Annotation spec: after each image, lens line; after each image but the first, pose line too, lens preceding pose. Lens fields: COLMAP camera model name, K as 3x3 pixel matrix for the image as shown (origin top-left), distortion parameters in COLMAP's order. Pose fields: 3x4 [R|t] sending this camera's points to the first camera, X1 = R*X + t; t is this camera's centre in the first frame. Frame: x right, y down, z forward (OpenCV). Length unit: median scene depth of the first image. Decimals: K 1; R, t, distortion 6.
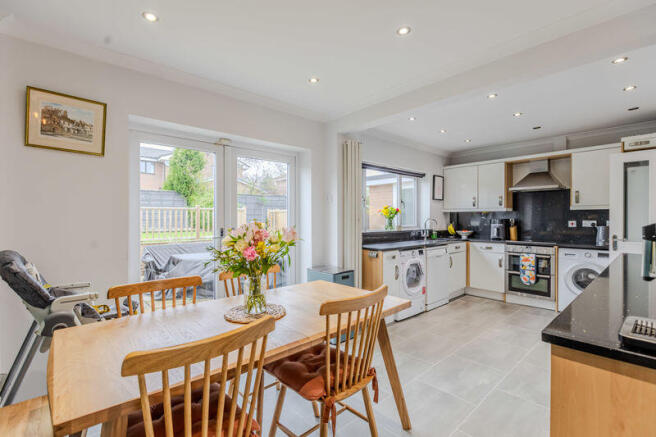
lens RADIAL K [[300.3, 0, 329.7], [0, 300.3, 217.0], [0, 0, 1]] dist [0.000033, 0.000120]
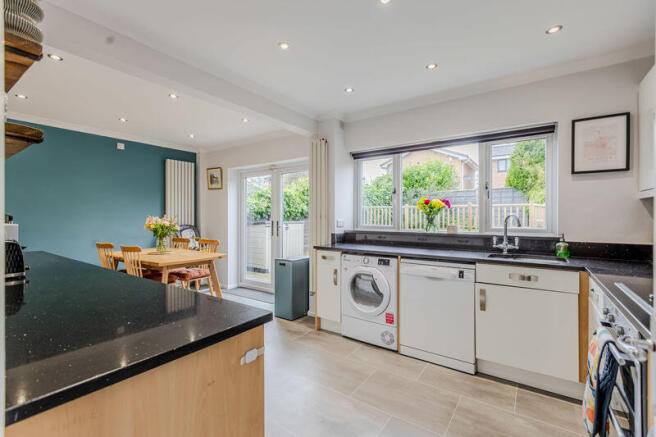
lens RADIAL K [[297.9, 0, 330.2], [0, 297.9, 218.8], [0, 0, 1]] dist [0.002923, -0.000163]
pose [[0.215072, 0.011360, -0.976532, 0.945011], [0.002305, 0.999924, 0.012140, 0.005129], [0.976596, -0.004862, 0.215029, 0.712496]]
